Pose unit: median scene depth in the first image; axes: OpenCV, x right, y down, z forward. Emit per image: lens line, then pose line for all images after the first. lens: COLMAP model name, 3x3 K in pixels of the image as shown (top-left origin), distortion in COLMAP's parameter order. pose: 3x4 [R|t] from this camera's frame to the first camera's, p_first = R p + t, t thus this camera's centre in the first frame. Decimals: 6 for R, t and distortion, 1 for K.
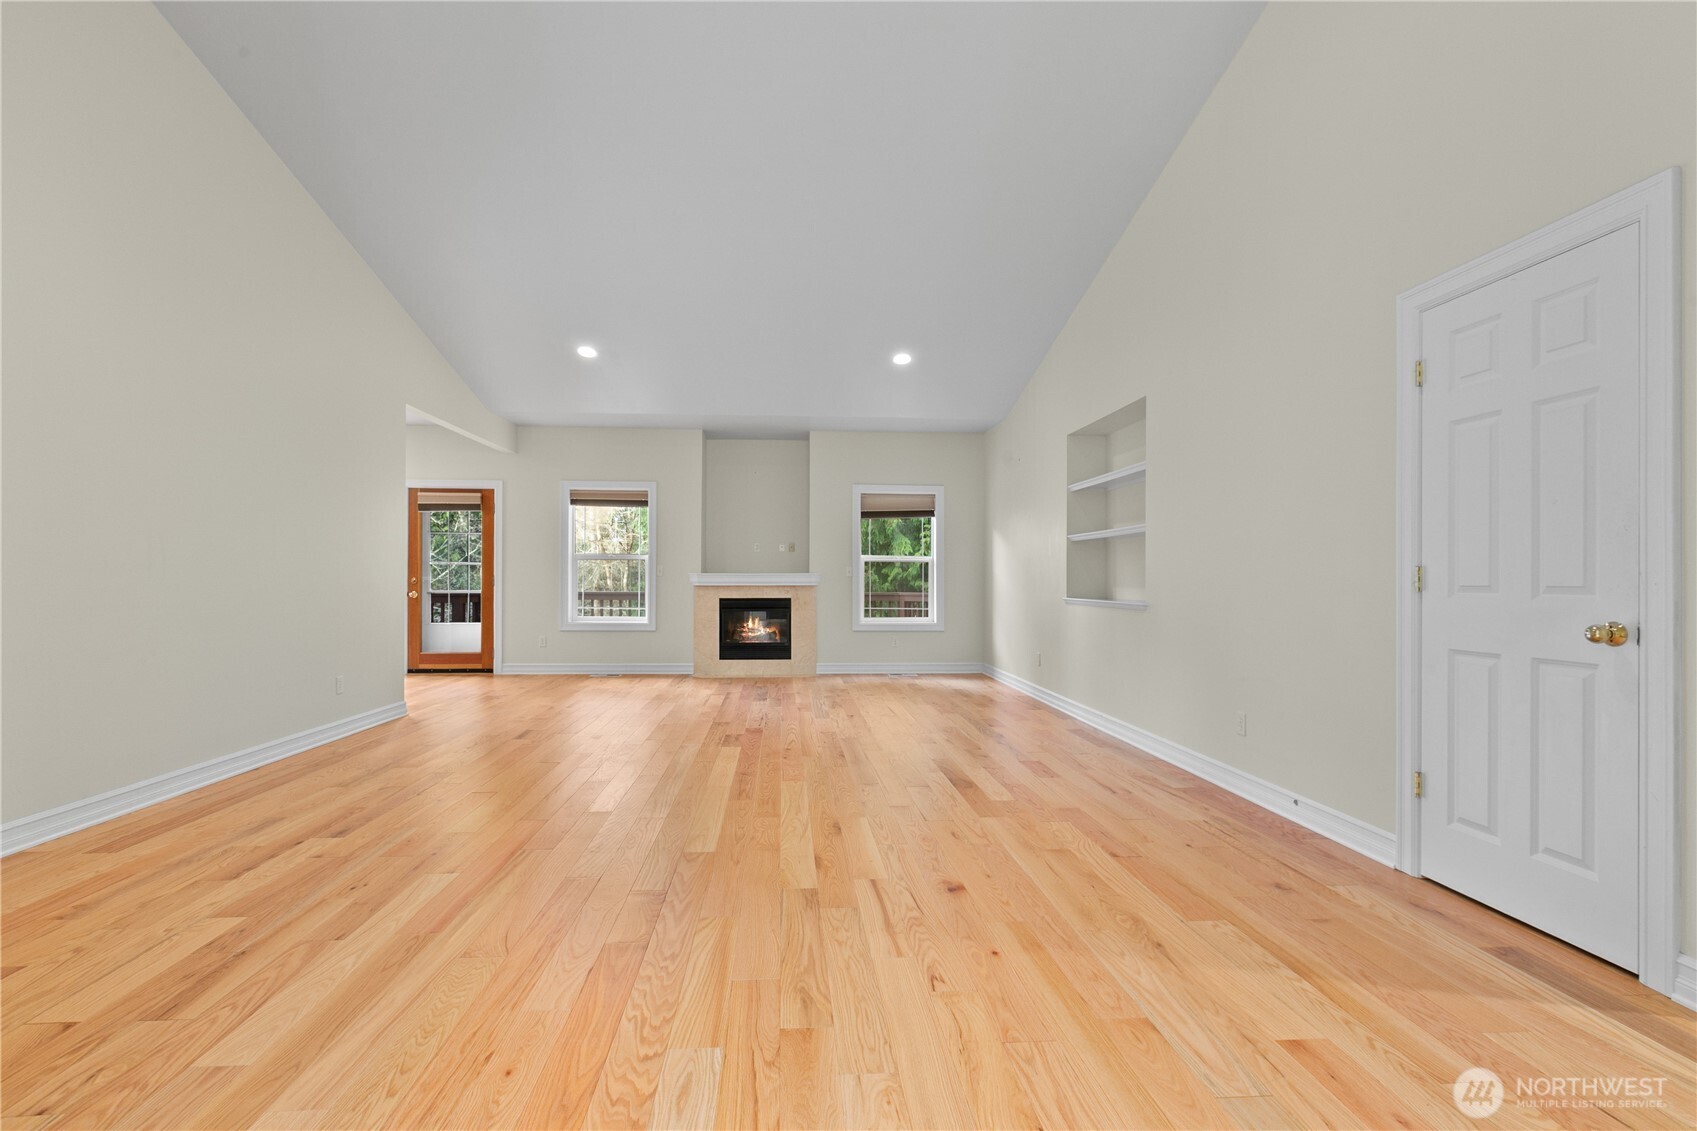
lens RADIAL K [[774.0, 0, 839.3], [0, 774.0, 575.9], [0, 0, 1]] dist [0.003386, -0.000106]
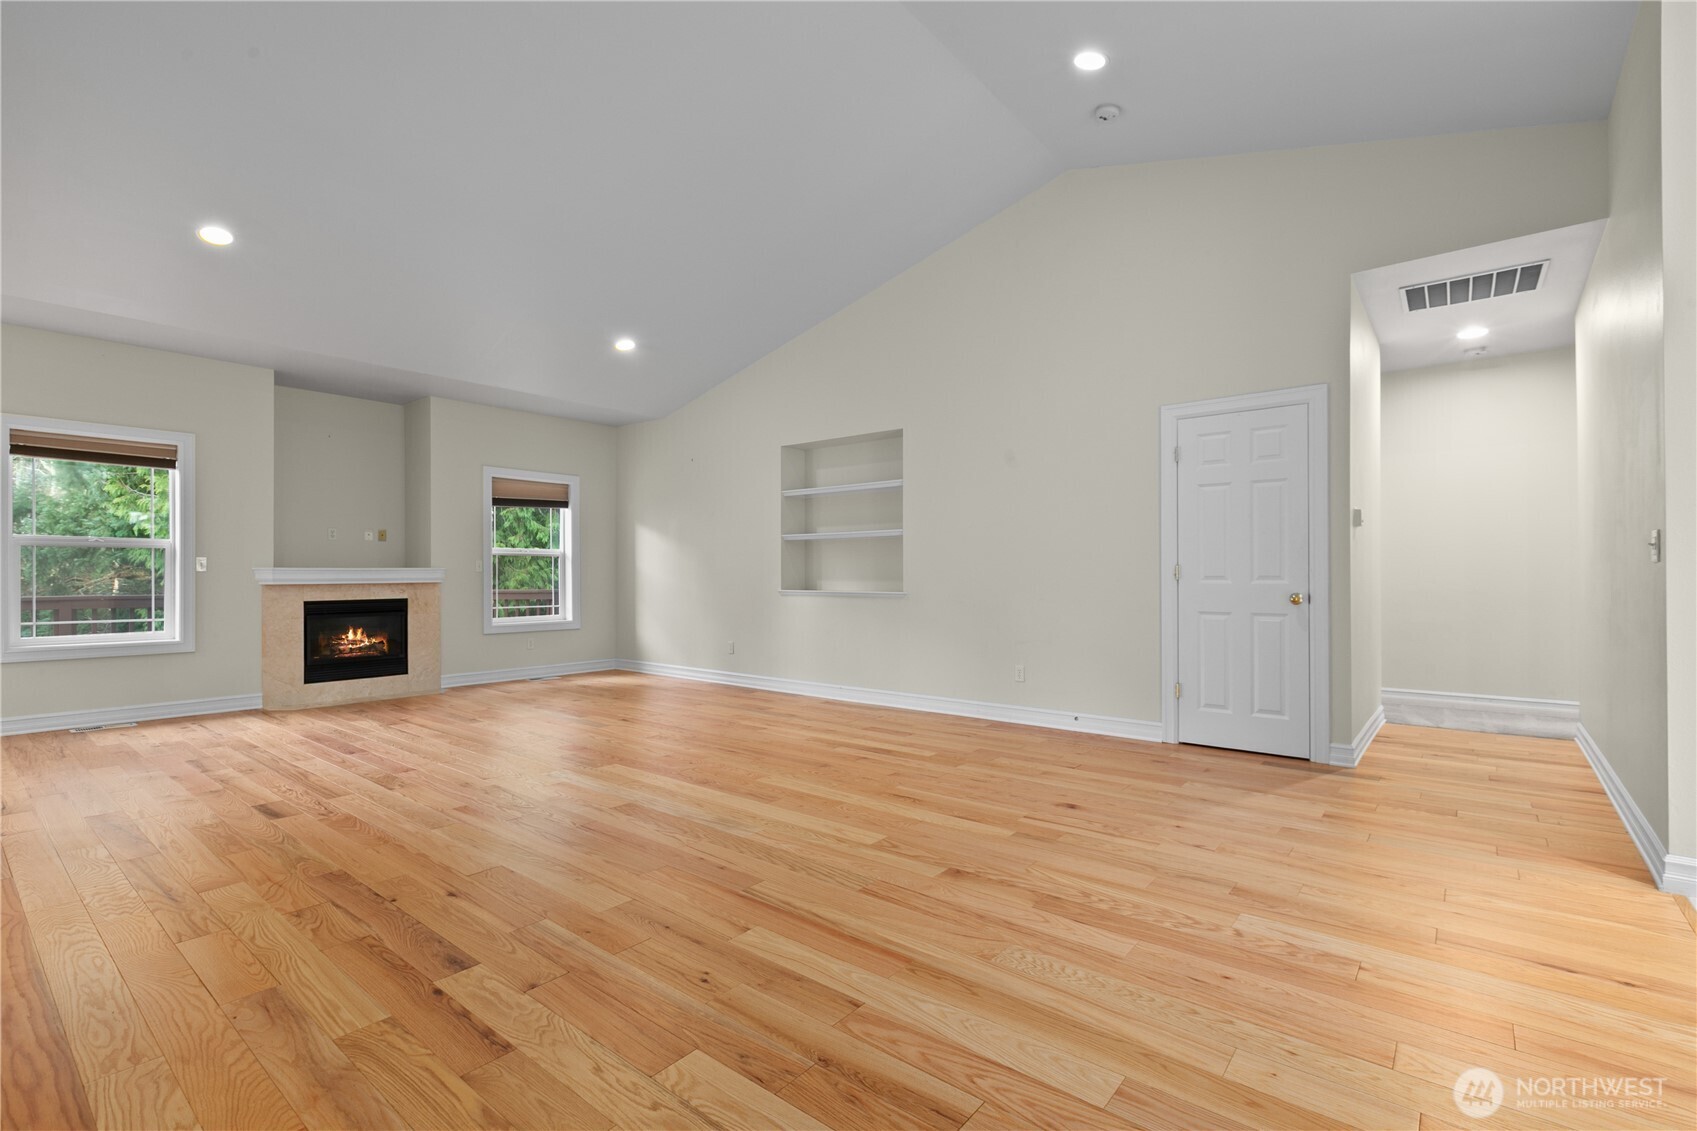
lens RADIAL K [[764.1, 0, 845.4], [0, 764.1, 575.2], [0, 0, 1]] dist [0.002263, -0.000168]
pose [[0.688909, -0.005289, 0.724828, -0.819785], [0.000706, 0.999978, 0.006626, -0.002096], [-0.724847, -0.004054, 0.688898, 0.289580]]
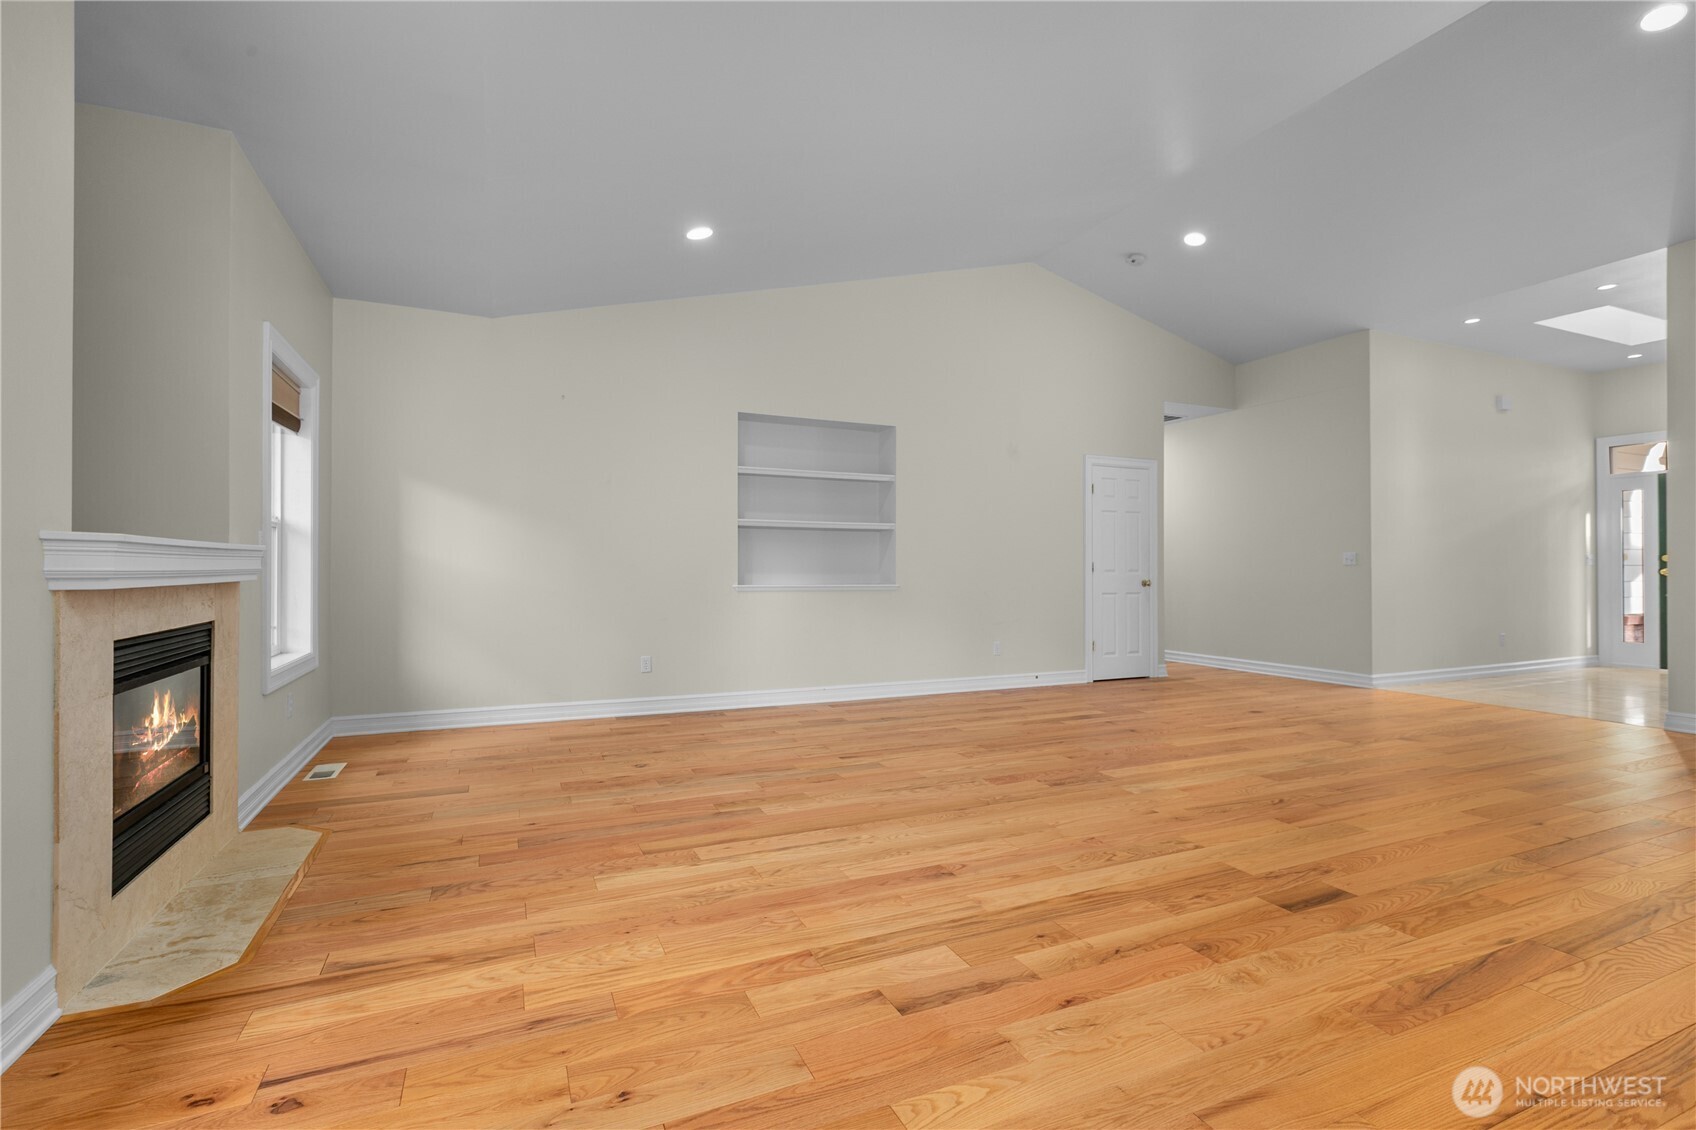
lens RADIAL K [[773.6, 0, 838.8], [0, 773.6, 575.4], [0, 0, 1]] dist [0.003386, -0.000106]
pose [[-0.345259, -0.008514, 0.938469, -1.126326], [-0.007496, 0.999952, 0.006315, 0.015346], [-0.938477, -0.004855, -0.345306, 2.179581]]
